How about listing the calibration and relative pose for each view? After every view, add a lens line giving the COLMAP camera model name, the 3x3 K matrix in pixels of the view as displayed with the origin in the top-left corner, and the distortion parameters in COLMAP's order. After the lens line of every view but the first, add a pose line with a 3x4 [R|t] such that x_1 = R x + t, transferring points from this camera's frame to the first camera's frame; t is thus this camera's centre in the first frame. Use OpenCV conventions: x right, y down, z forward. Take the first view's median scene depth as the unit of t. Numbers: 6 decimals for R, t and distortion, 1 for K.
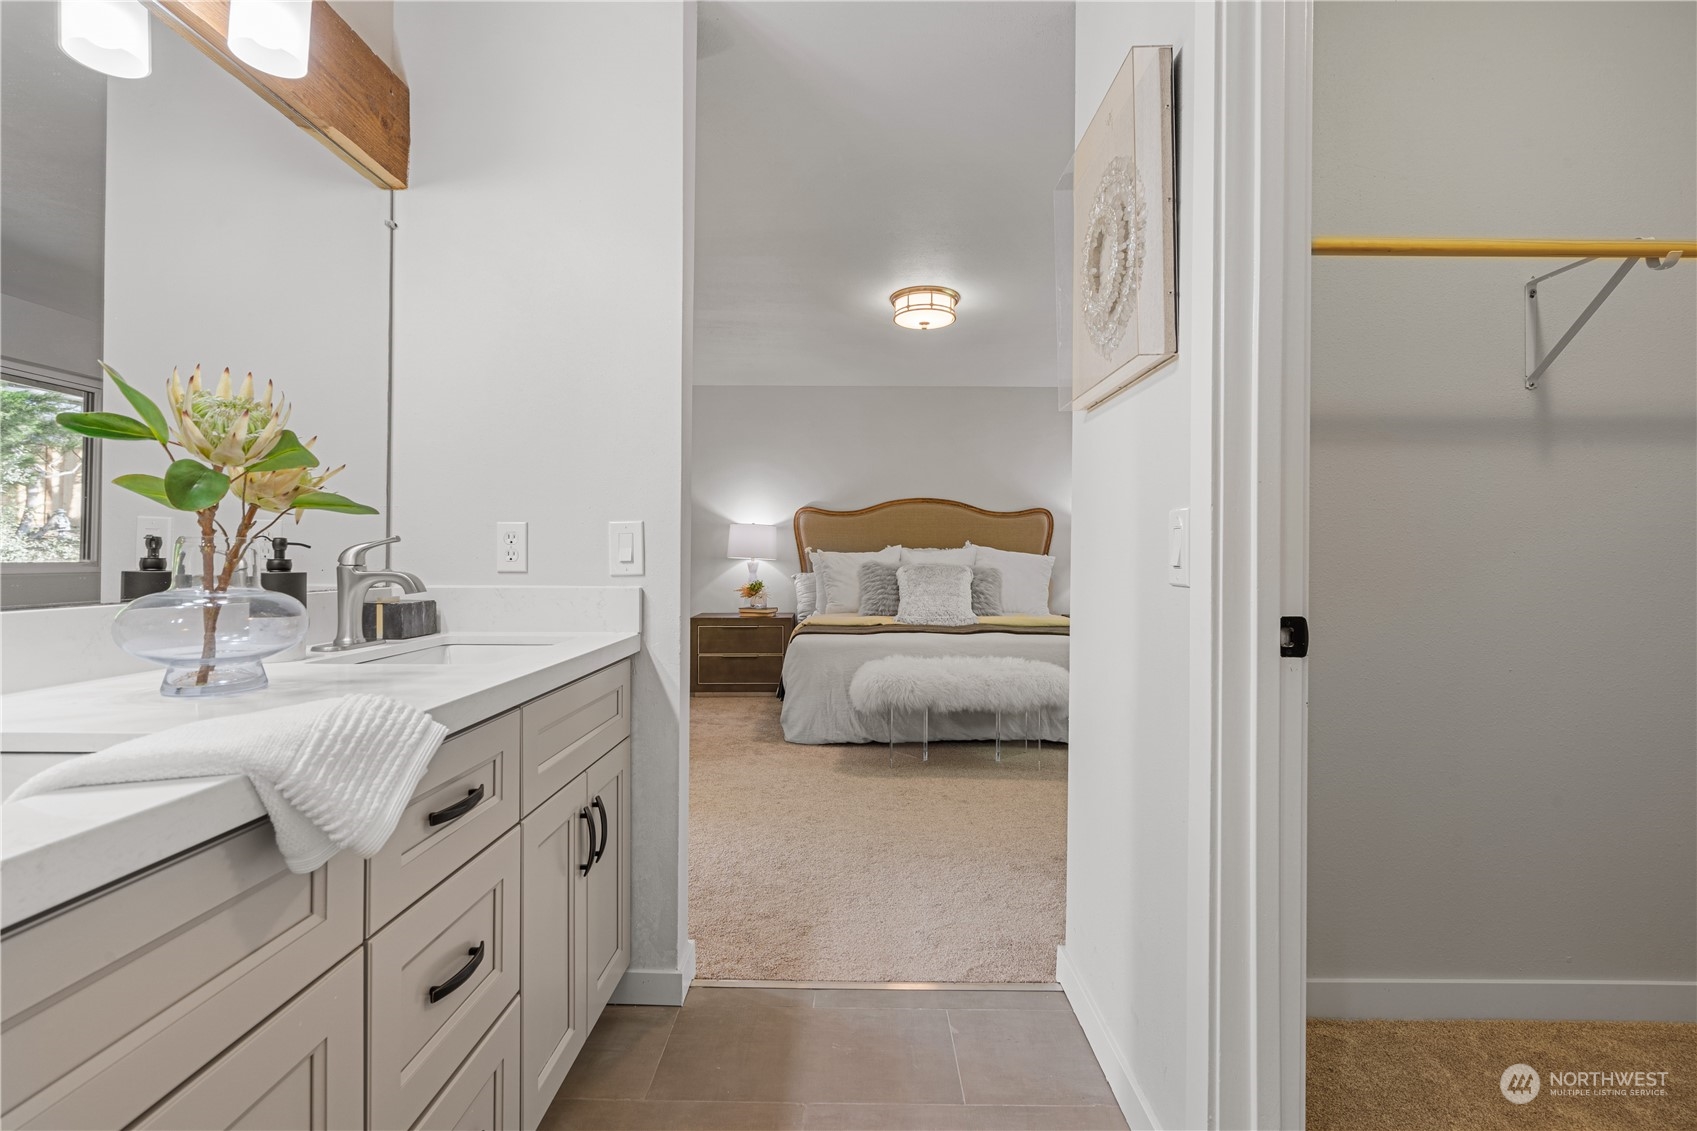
lens RADIAL K [[771.5, 0, 847.4], [0, 771.5, 561.1], [0, 0, 1]] dist [0.000911, 0.000031]
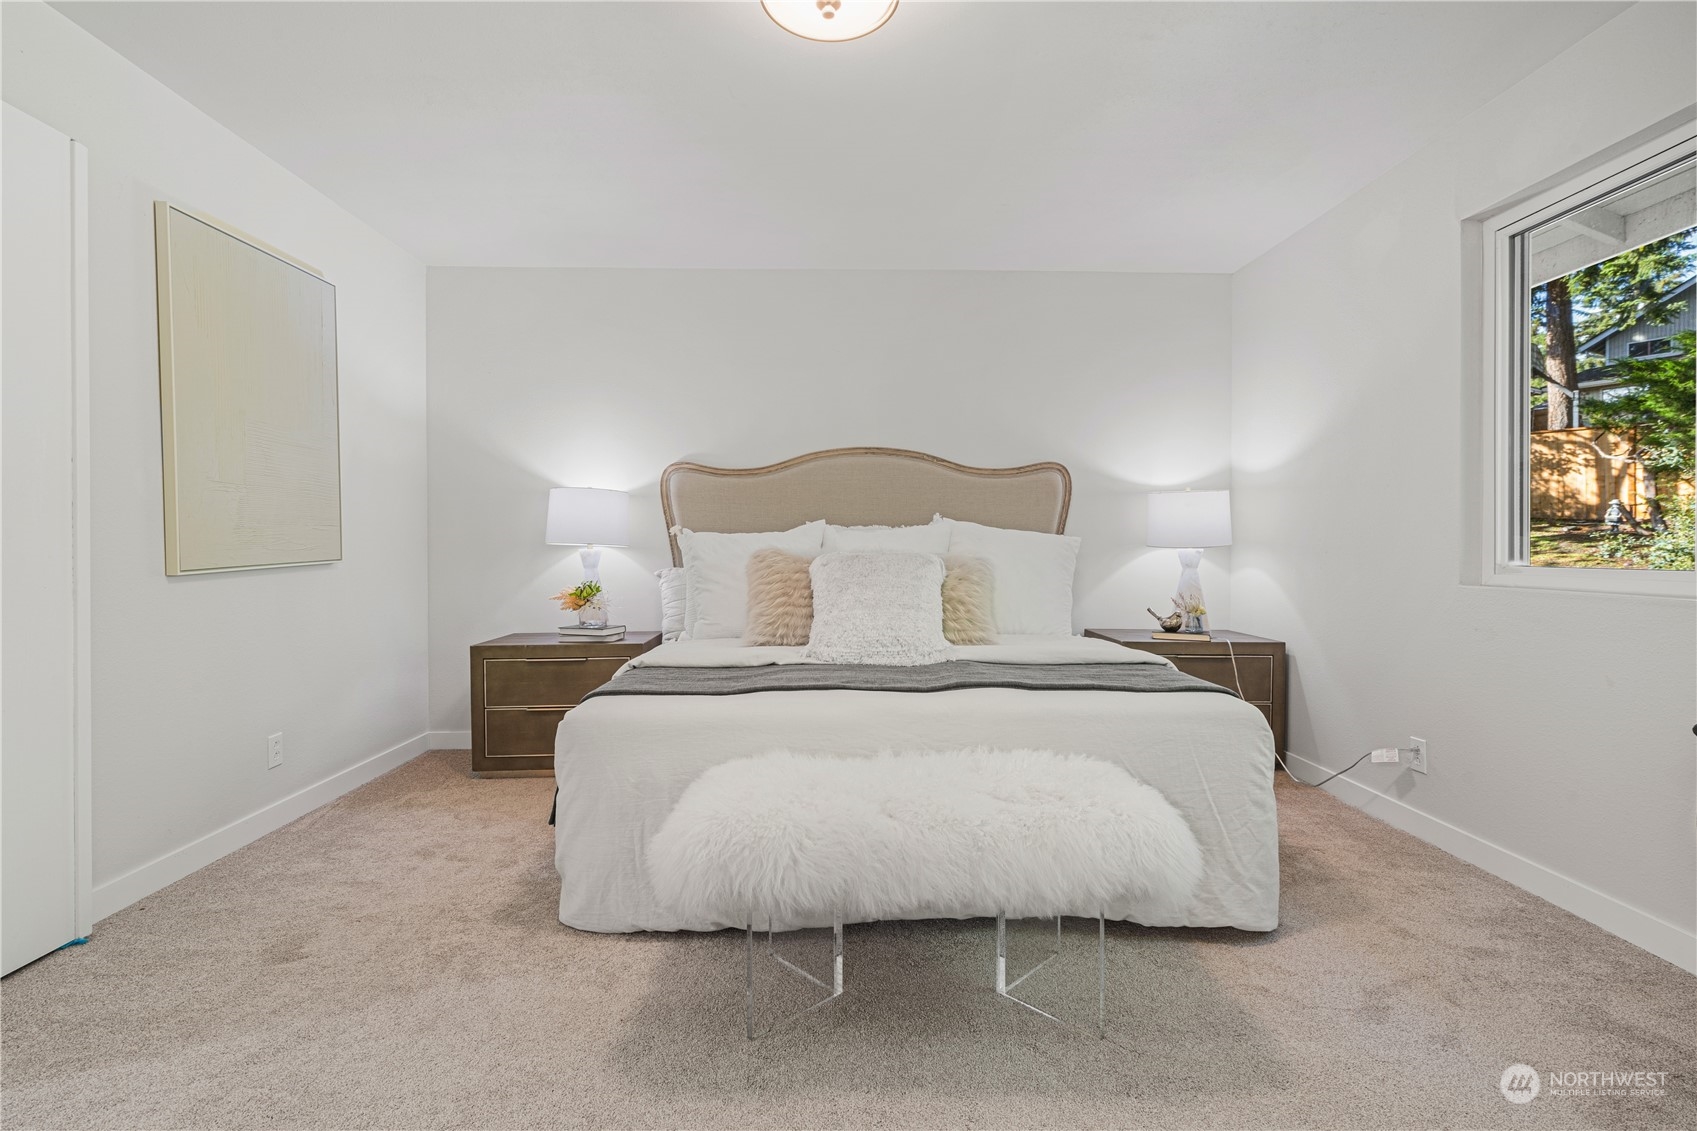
lens RADIAL K [[771.5, 0, 847.7], [0, 771.5, 560.2], [0, 0, 1]] dist [0.000911, 0.000031]
pose [[0.999517, -0.009778, 0.029494, 0.068893], [0.009375, 0.999861, 0.013771, 0.002187], [-0.029625, -0.013487, 0.999470, 0.401664]]
